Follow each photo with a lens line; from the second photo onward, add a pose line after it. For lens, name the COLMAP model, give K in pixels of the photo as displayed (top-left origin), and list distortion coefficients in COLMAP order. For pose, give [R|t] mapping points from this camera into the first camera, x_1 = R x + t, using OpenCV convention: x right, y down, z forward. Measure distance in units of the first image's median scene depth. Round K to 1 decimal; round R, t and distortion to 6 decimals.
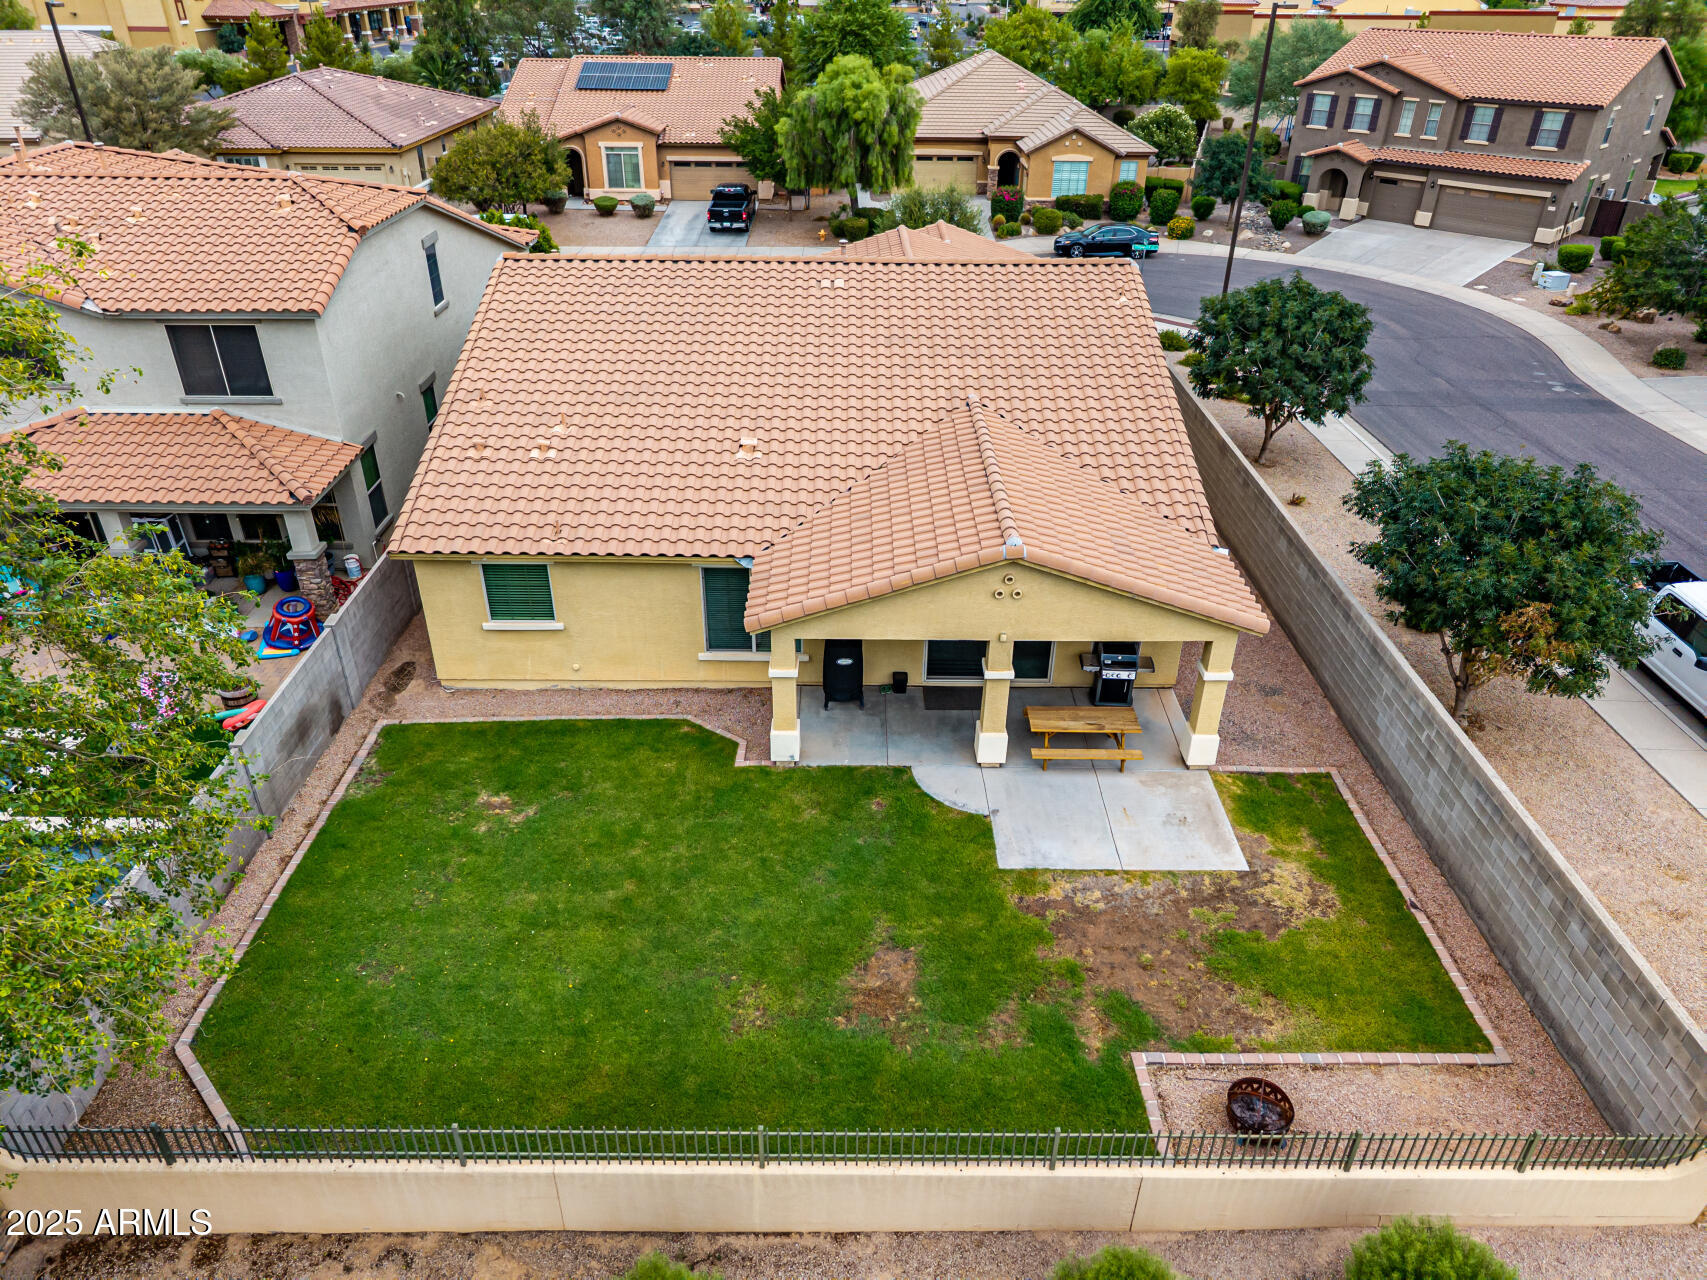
lens RADIAL K [[1145.1, 0, 861.0], [0, 1145.1, 640.4], [0, 0, 1]] dist [0.035343, -0.031817]
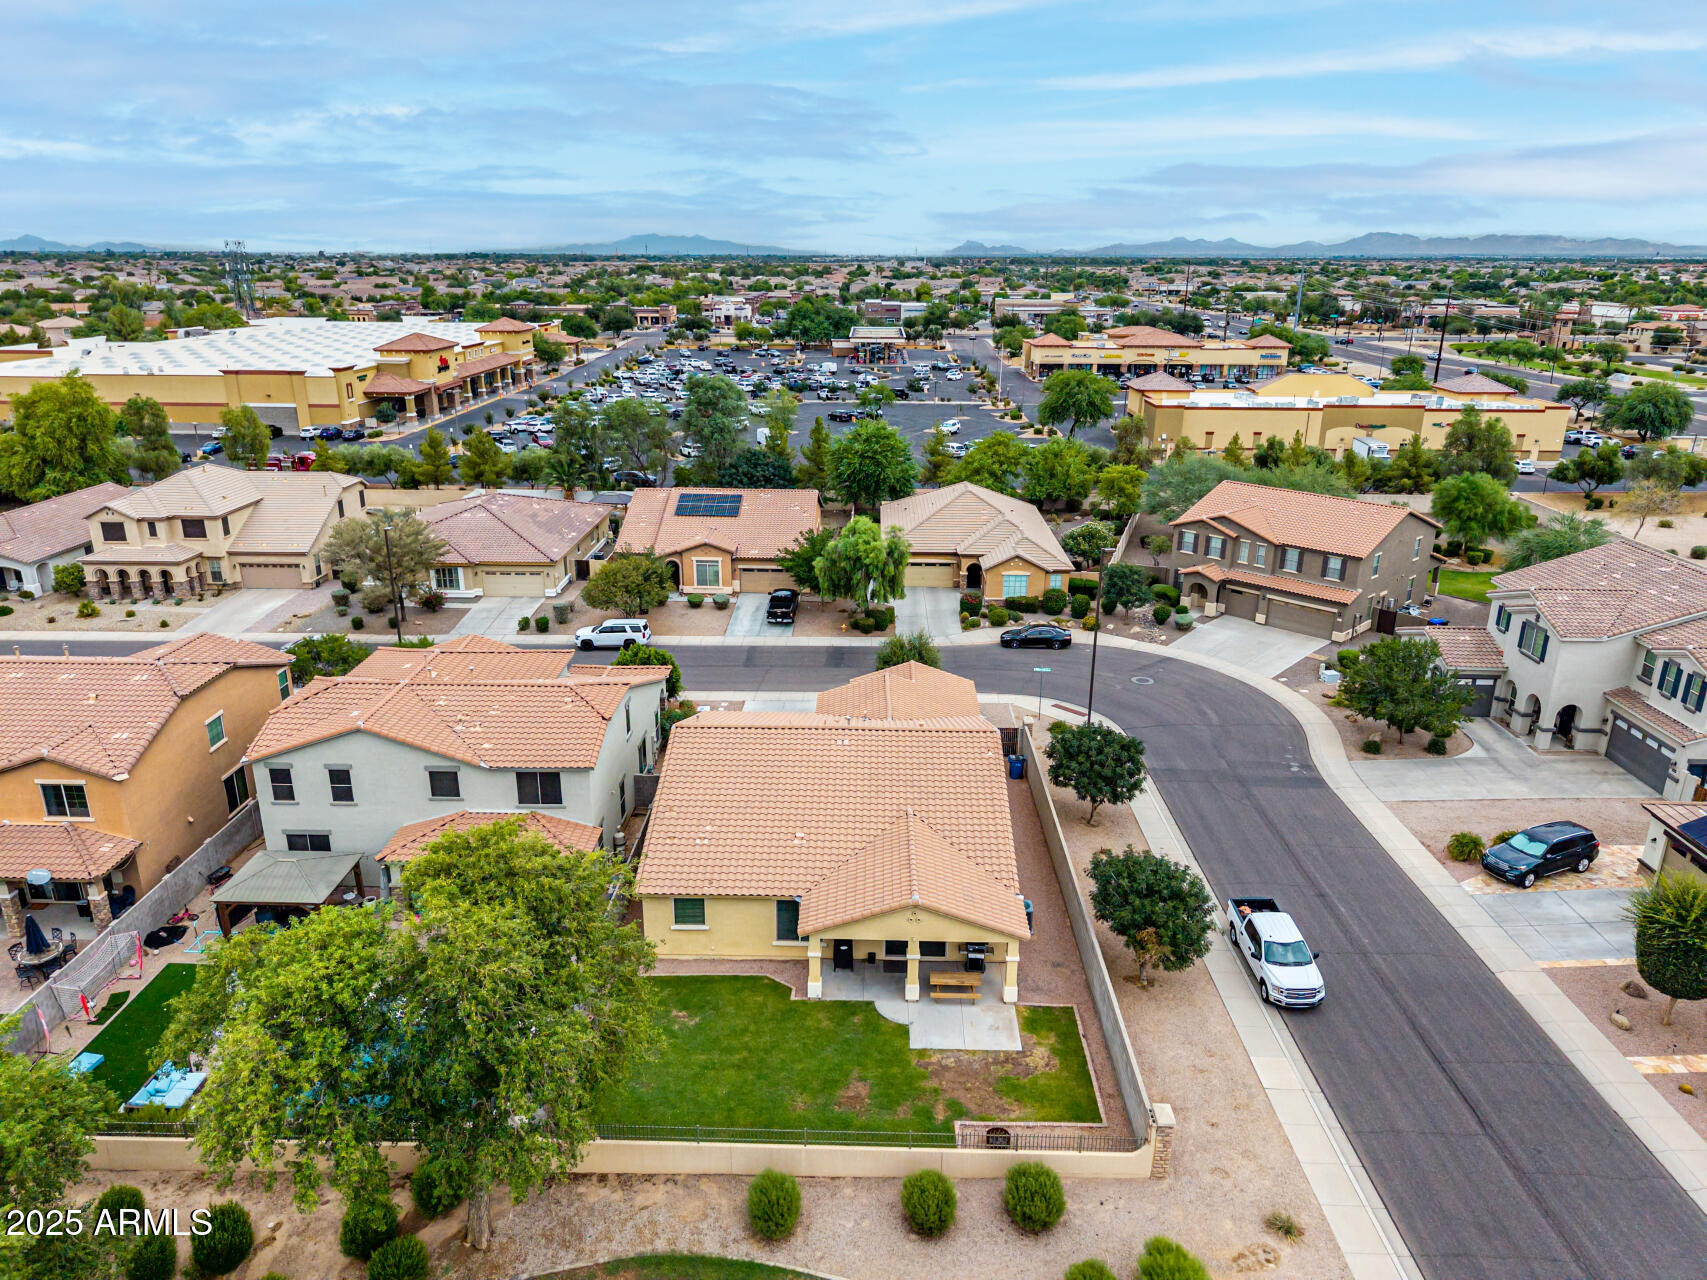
lens RADIAL K [[1145.1, 0, 852.4], [0, 1145.1, 630.2], [0, 0, 1]] dist [0.035343, -0.031817]
pose [[0.999501, 0.003990, -0.031339, 0.060730], [-0.010762, 0.975661, -0.219020, -0.082930], [0.029702, 0.219248, 0.975217, -1.098256]]
